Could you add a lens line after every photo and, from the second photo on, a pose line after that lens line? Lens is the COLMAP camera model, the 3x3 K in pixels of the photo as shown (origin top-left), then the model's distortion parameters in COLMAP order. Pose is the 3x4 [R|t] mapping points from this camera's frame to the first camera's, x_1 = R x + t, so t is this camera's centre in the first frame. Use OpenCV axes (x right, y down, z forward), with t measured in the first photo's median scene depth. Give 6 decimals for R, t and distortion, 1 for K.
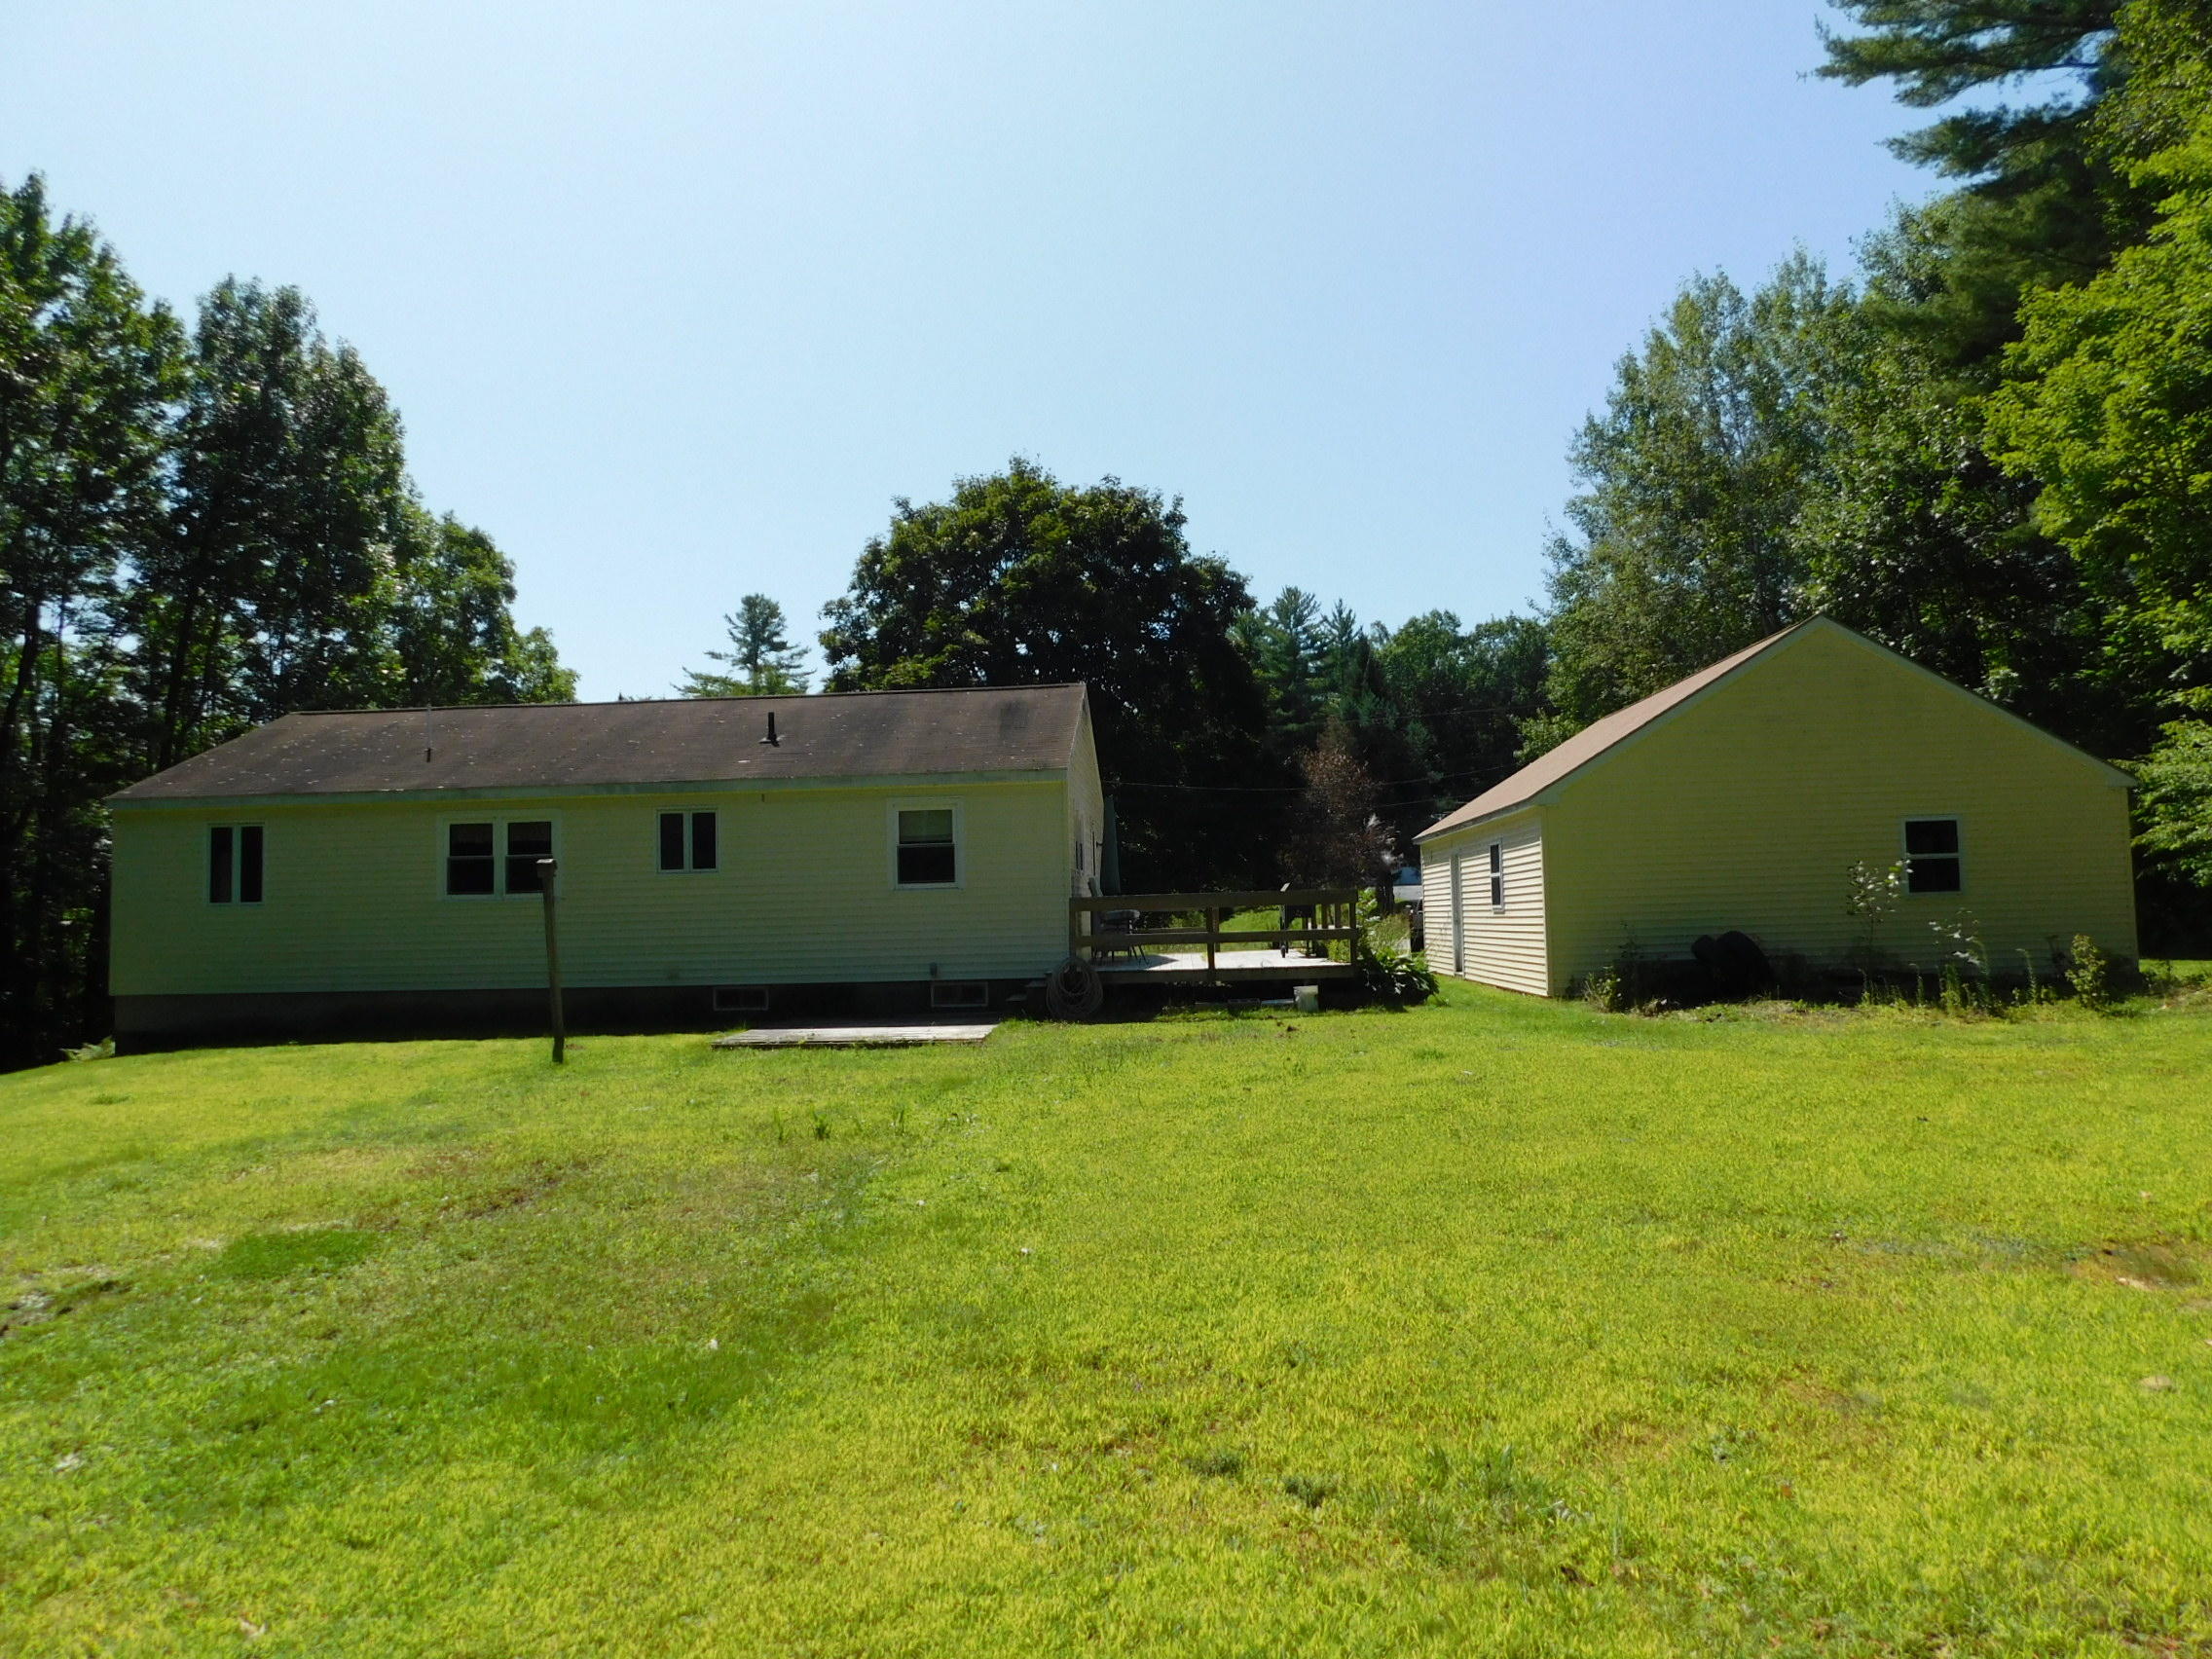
lens RADIAL K [[1459.8, 0, 1112.4], [0, 1459.8, 824.8], [0, 0, 1]] dist [-0.062271, 0.047234]
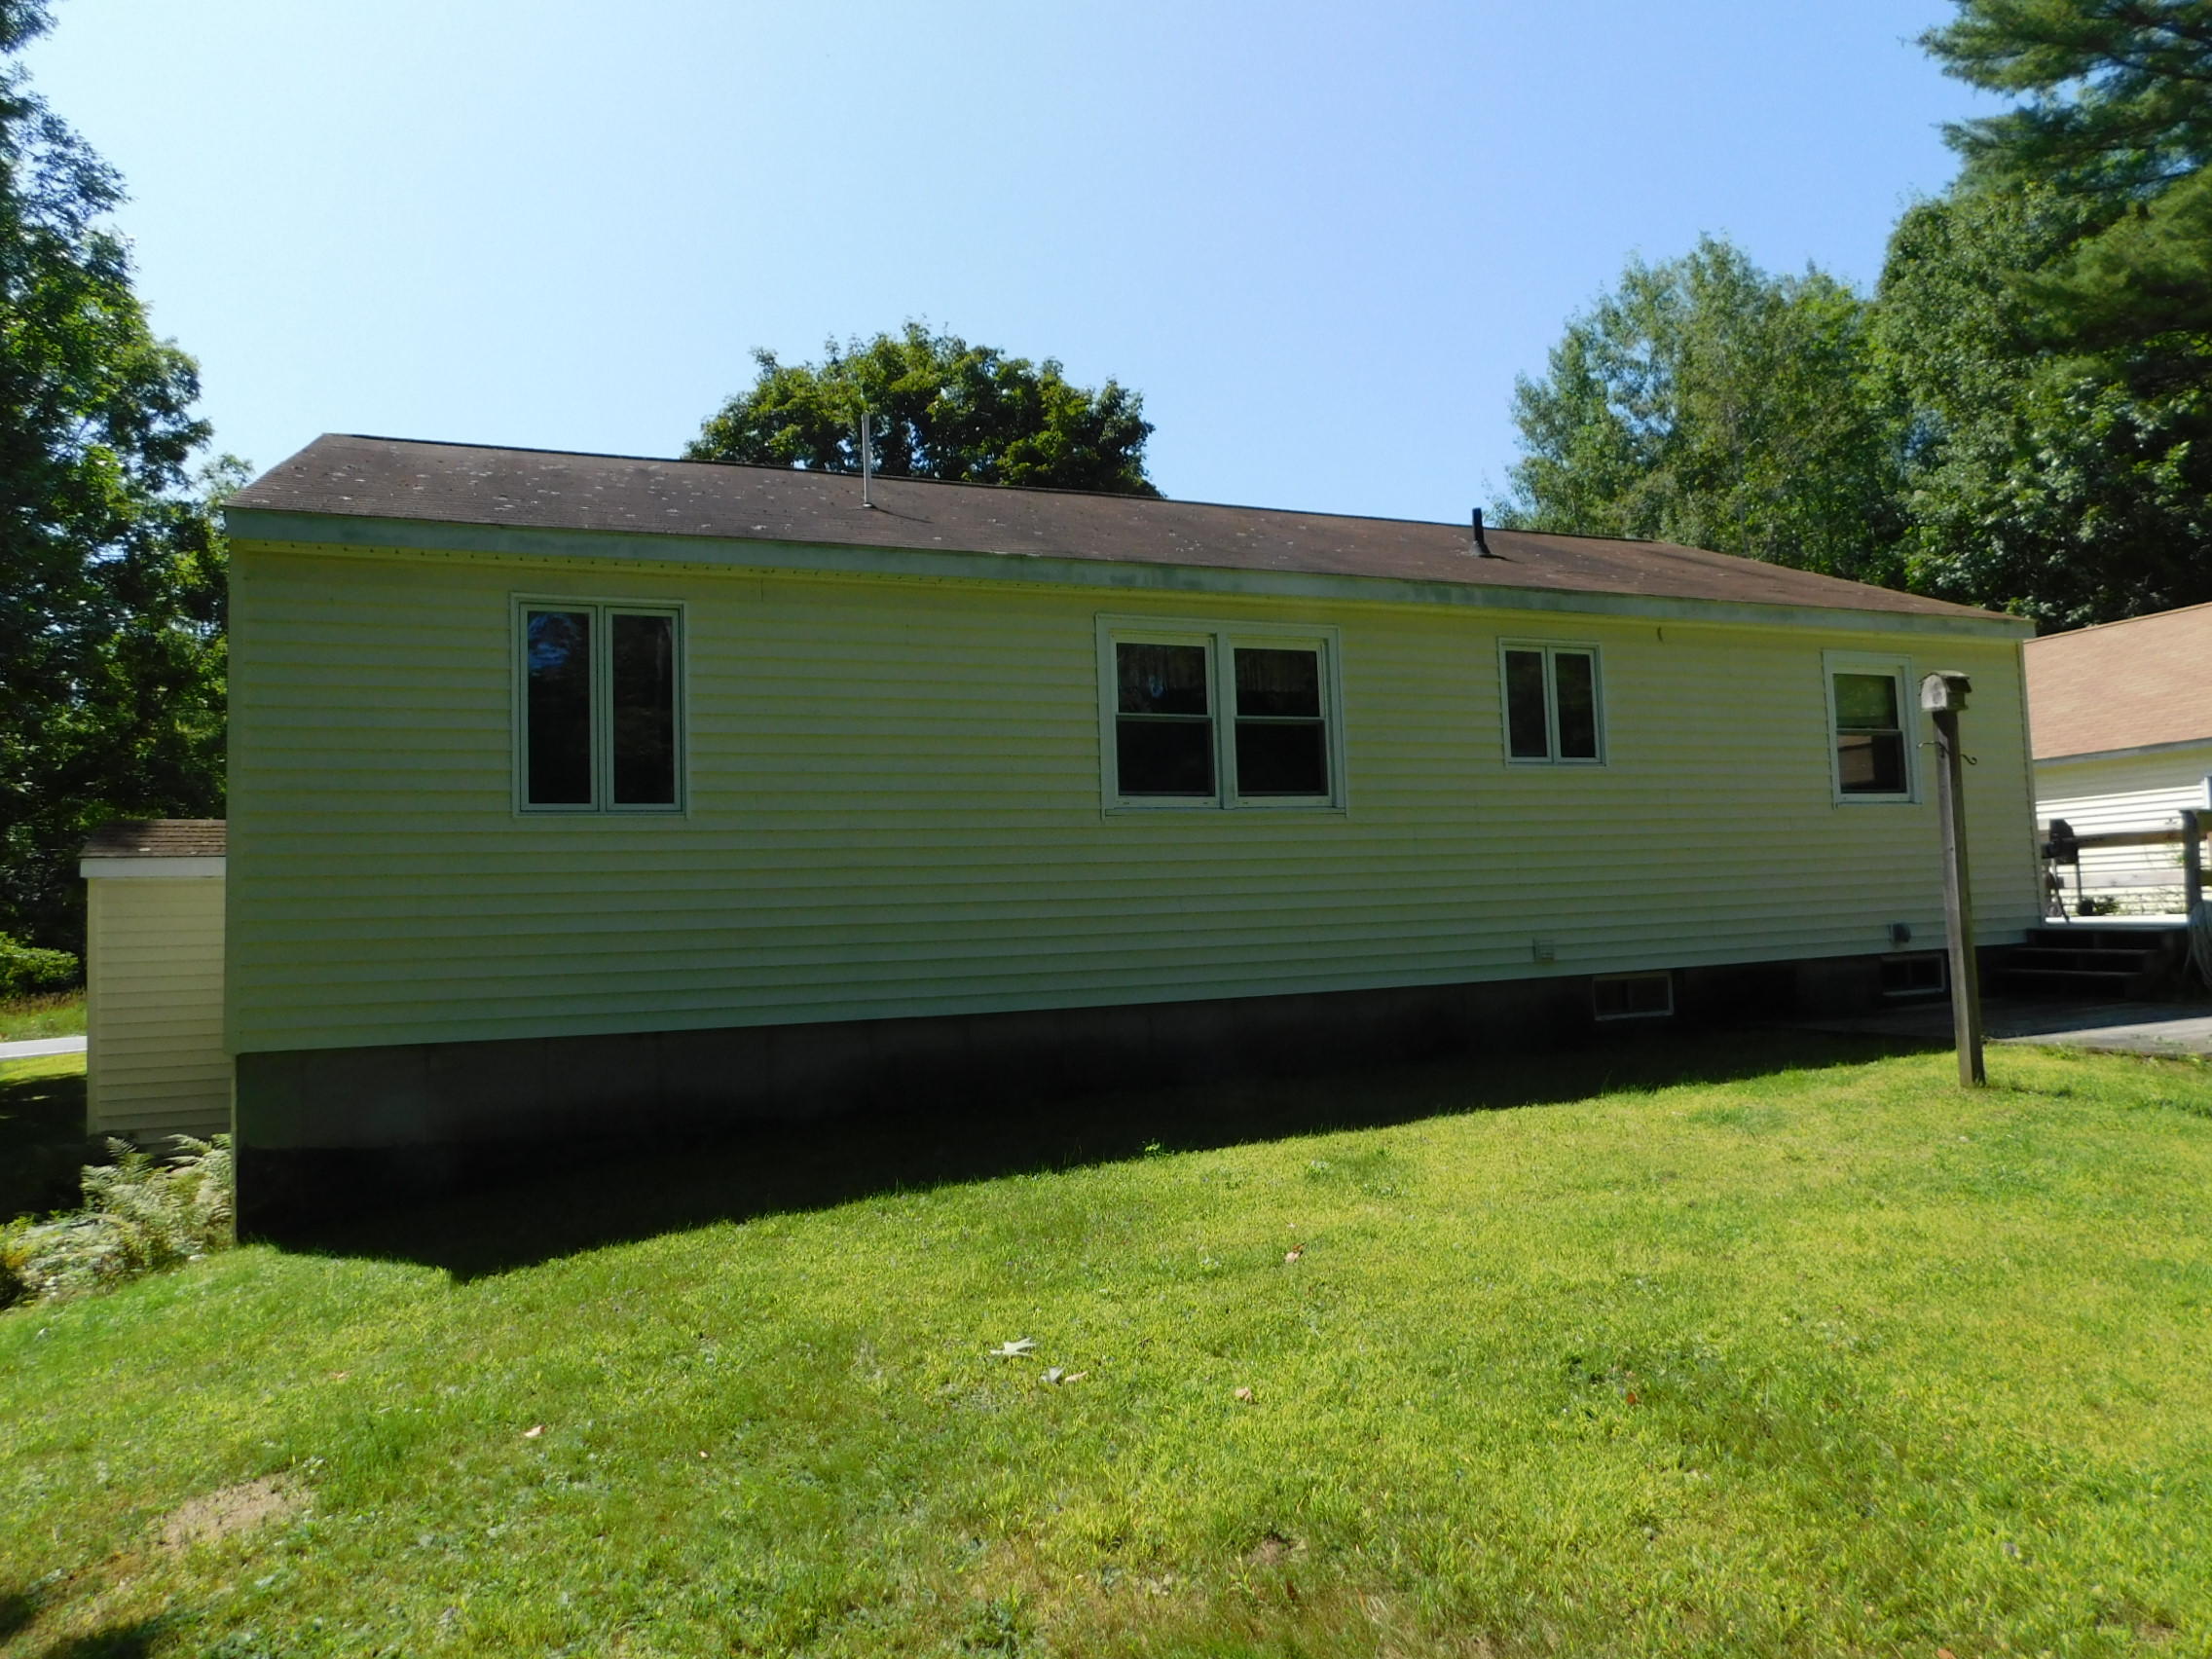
lens RADIAL K [[1475.0, 0, 1100.6], [0, 1475.0, 820.5], [0, 0, 1]] dist [-0.074570, 0.061402]
pose [[0.887403, 0.014199, 0.460776, -0.682962], [0.001685, 0.999419, -0.034043, 0.072671], [-0.460992, 0.030986, 0.886863, 0.582867]]
